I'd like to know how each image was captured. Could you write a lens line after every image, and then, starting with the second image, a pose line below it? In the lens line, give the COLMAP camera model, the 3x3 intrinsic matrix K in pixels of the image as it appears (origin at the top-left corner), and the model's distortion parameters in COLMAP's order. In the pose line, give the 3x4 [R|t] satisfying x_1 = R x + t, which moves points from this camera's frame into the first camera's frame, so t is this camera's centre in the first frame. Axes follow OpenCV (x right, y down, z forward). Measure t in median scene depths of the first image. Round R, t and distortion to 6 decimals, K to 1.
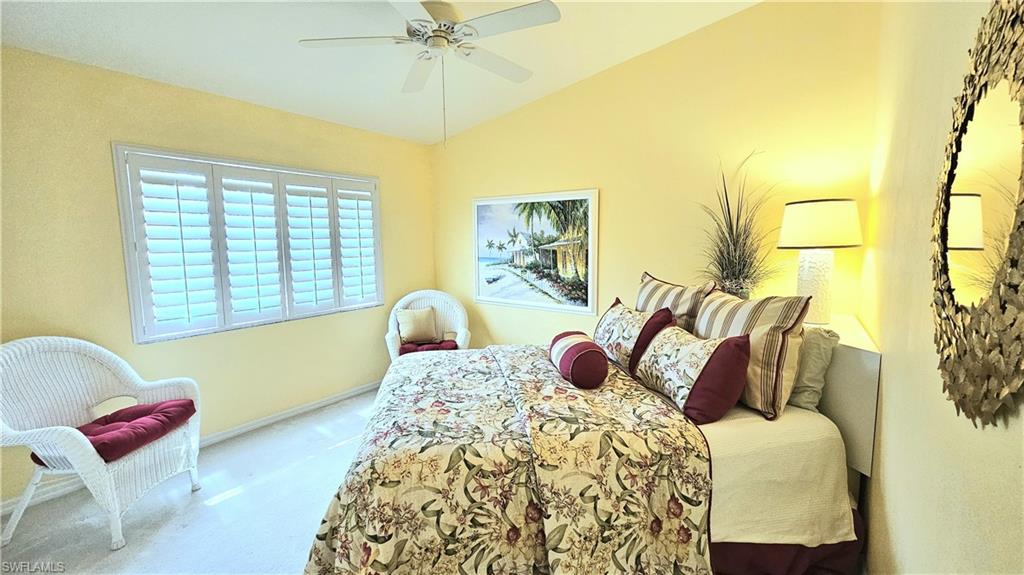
lens RADIAL K [[417.4, 0, 514.8], [0, 417.4, 284.3], [0, 0, 1]] dist [0.000548, 0.000164]
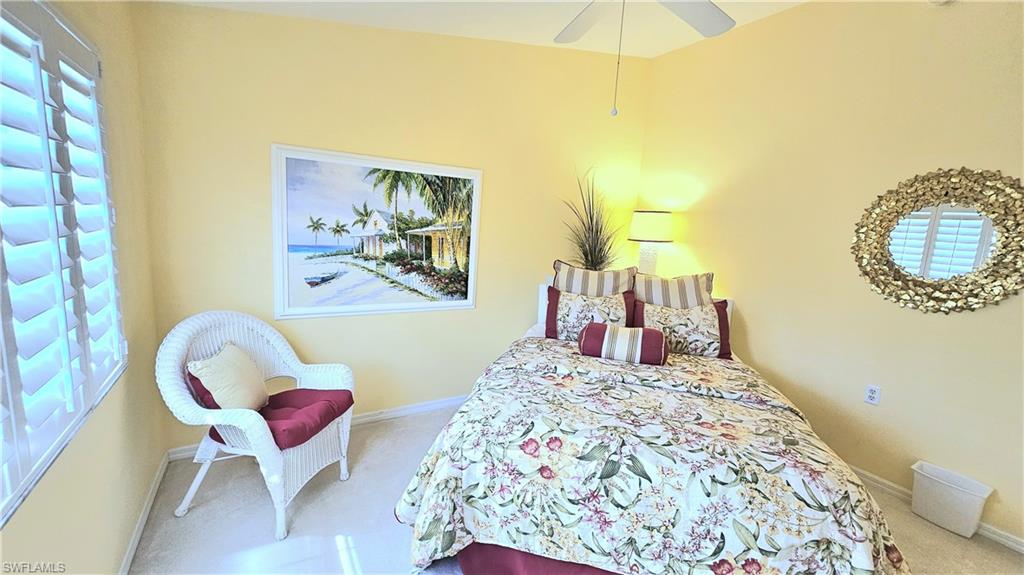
lens RADIAL K [[417.4, 0, 514.8], [0, 417.4, 284.3], [0, 0, 1]] dist [0.000548, 0.000164]
pose [[0.397273, -0.106713, 0.911475, -0.582180], [0.039224, 0.994283, 0.099312, -0.062554], [-0.916862, -0.003702, 0.399187, 0.521085]]
